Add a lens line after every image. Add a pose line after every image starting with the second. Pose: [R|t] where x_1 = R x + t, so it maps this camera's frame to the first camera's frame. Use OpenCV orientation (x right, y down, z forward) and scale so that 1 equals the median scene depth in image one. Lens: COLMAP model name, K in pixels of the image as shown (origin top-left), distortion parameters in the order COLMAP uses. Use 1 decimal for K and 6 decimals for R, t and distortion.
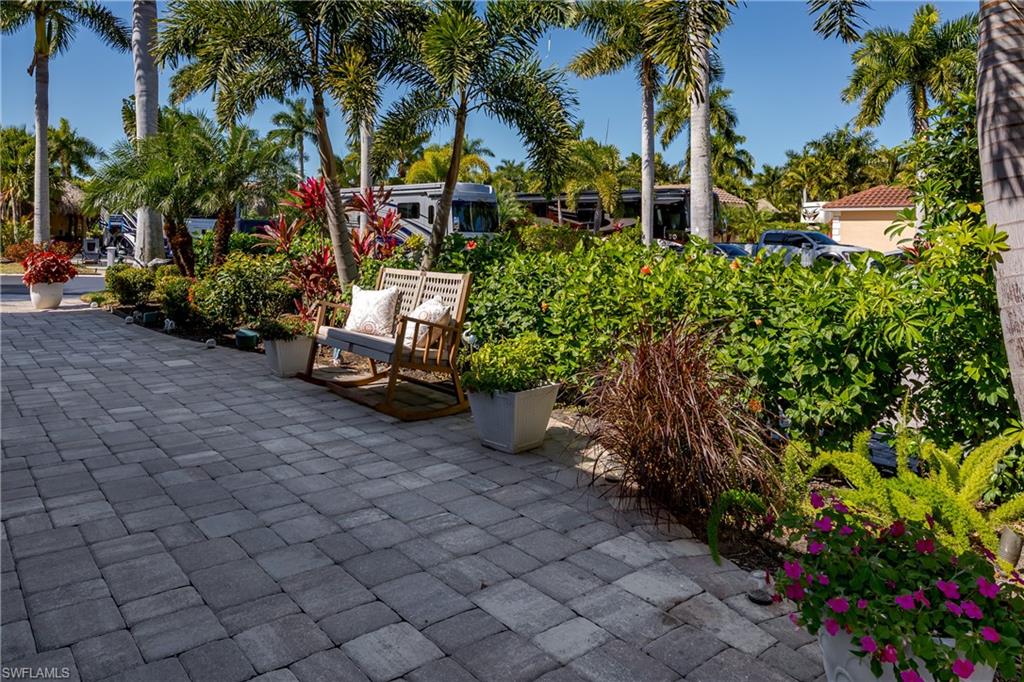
lens RADIAL K [[696.1, 0, 458.3], [0, 696.1, 235.3], [0, 0, 1]] dist [0.007528, -0.002644]
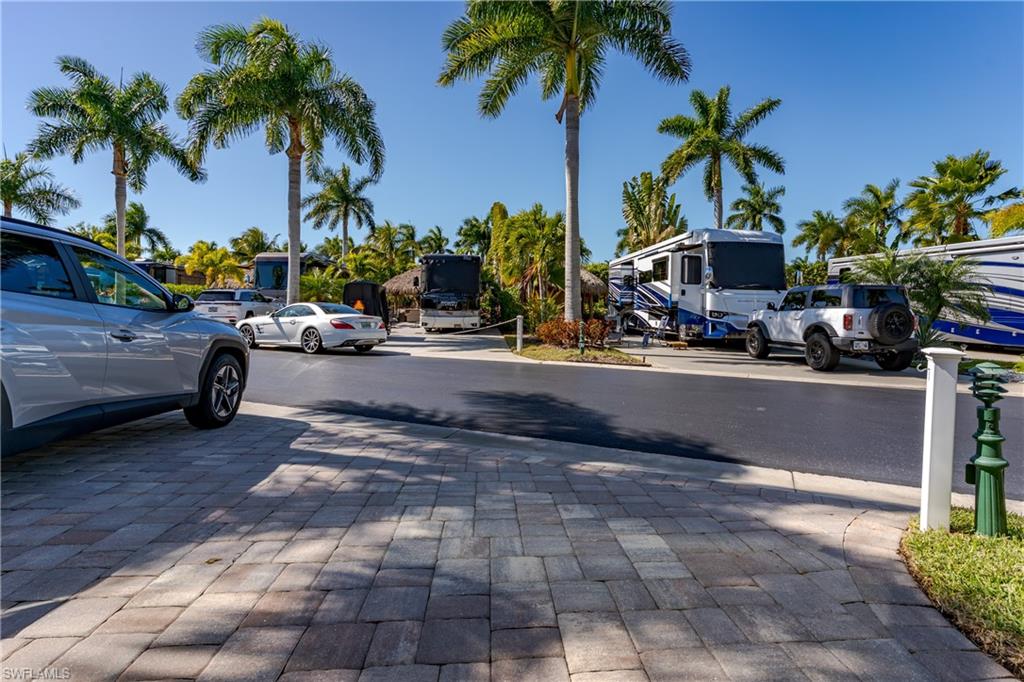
lens RADIAL K [[540.6, 0, 543.4], [0, 540.6, 312.0], [0, 0, 1]] dist [0.020827, 0.000023]
pose [[0.857648, -0.005560, -0.514207, -0.598579], [0.004934, 0.999984, -0.002584, 0.004184], [0.514213, -0.000321, 0.857662, 0.863756]]
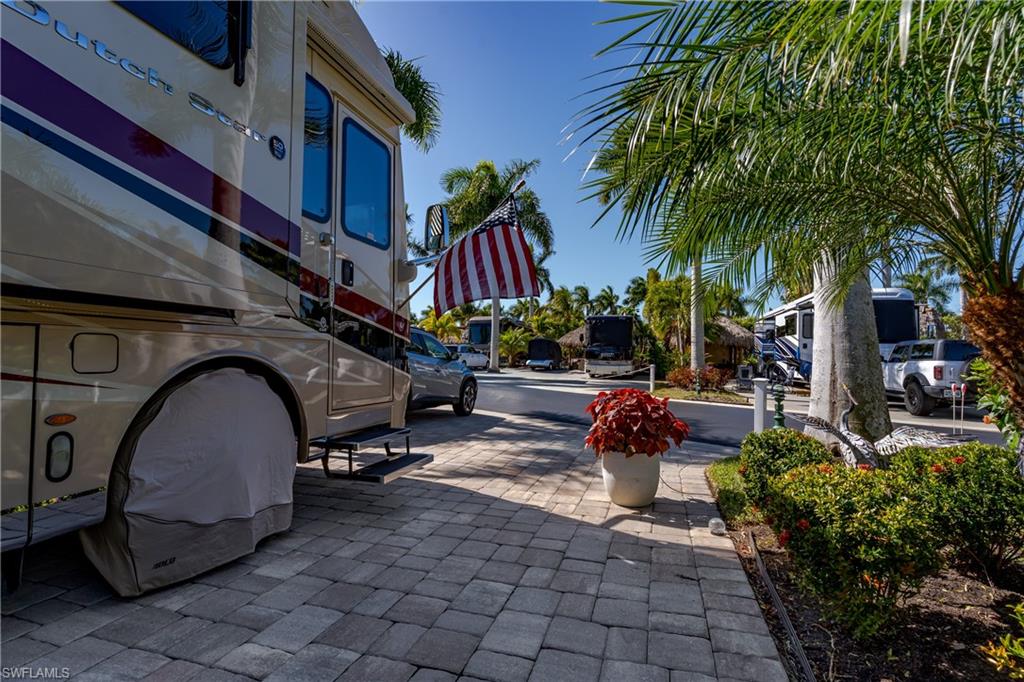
lens RADIAL K [[497.1, 0, 509.7], [0, 497.1, 345.2], [0, 0, 1]] dist [-0.002634, 0.001298]
pose [[0.593065, -0.026695, -0.804712, -0.325826], [-0.003937, 0.999342, -0.036053, 0.005793], [0.805145, 0.024550, 0.592570, 0.663152]]
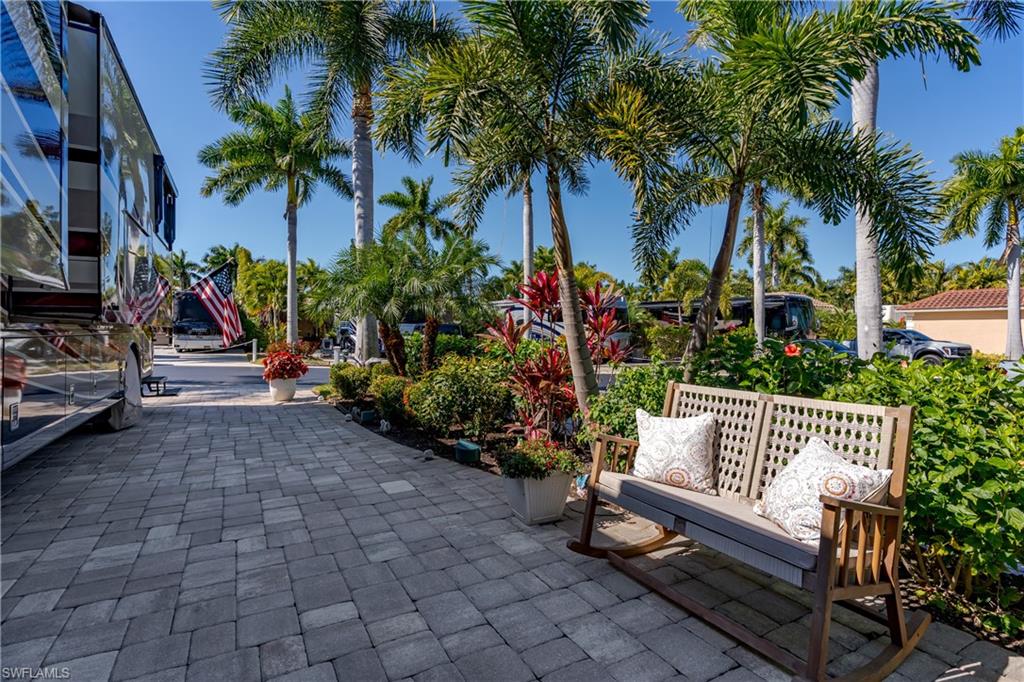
lens RADIAL K [[497.1, 0, 505.2], [0, 497.1, 331.8], [0, 0, 1]] dist [-0.002634, 0.001298]
pose [[0.989130, -0.007123, -0.146874, -0.094842], [0.006266, 0.999961, -0.006294, -0.001706], [0.146913, 0.005305, 0.989135, 0.218885]]
